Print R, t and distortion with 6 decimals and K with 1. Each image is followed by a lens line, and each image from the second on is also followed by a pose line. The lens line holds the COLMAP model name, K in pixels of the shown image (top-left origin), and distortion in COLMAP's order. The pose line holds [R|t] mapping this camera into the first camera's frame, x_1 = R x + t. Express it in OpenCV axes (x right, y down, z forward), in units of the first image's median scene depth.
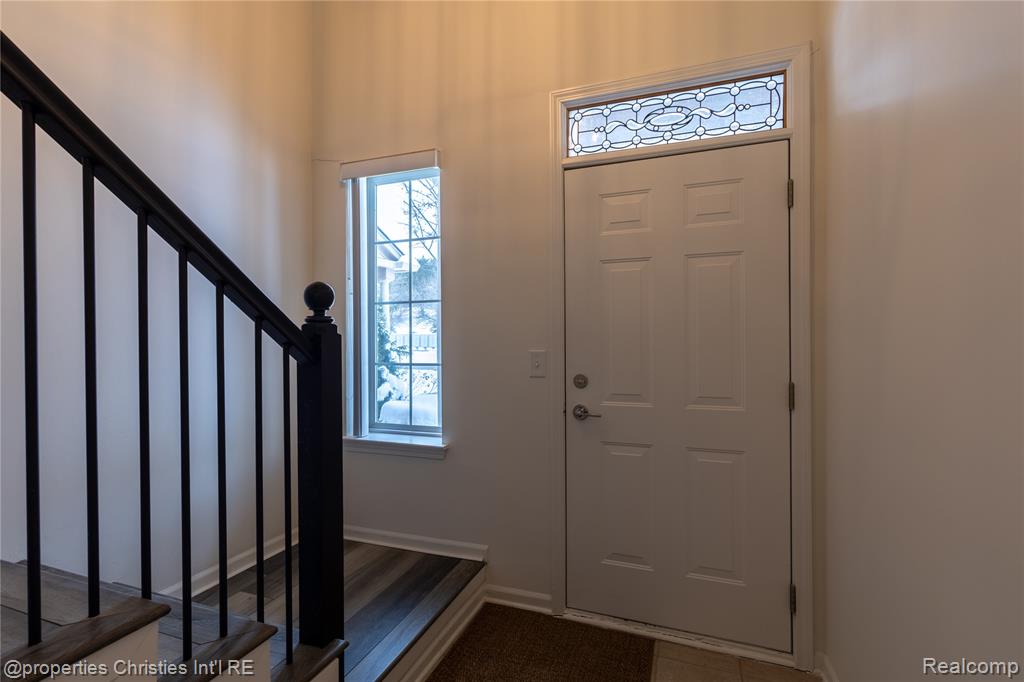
lens RADIAL K [[470.8, 0, 515.4], [0, 470.8, 339.9], [0, 0, 1]] dist [-0.003277, 0.002395]
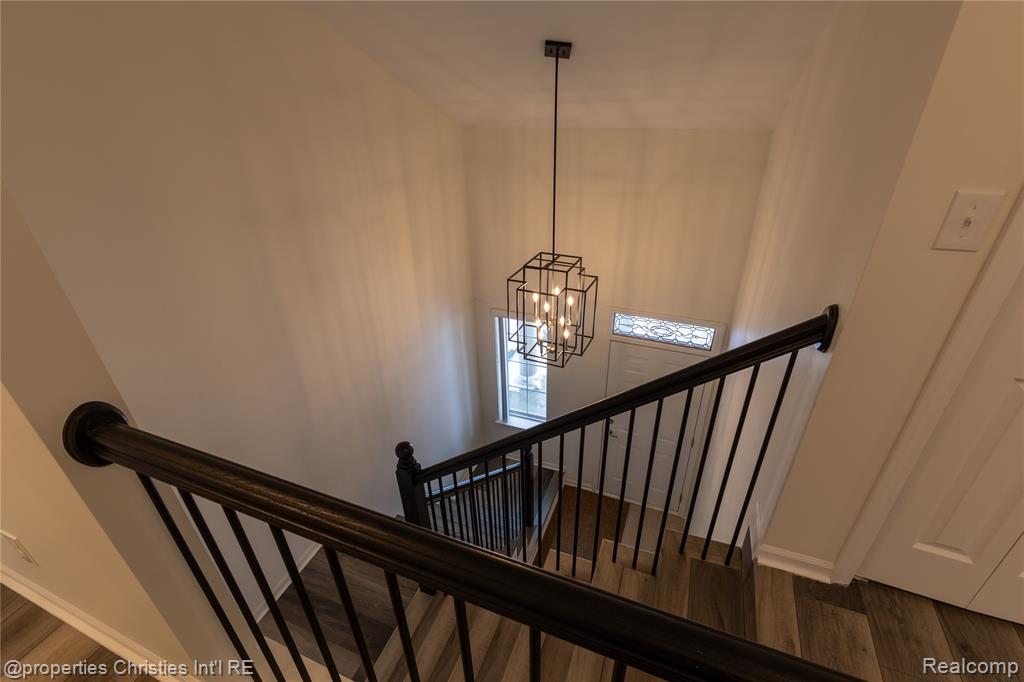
lens RADIAL K [[470.8, 0, 511.4], [0, 470.8, 338.4], [0, 0, 1]] dist [-0.003277, 0.002395]
pose [[0.999645, -0.010229, -0.024613, -0.297008], [0.021224, 0.864078, 0.502911, -1.476030], [0.016123, -0.503254, 0.863988, -0.847531]]
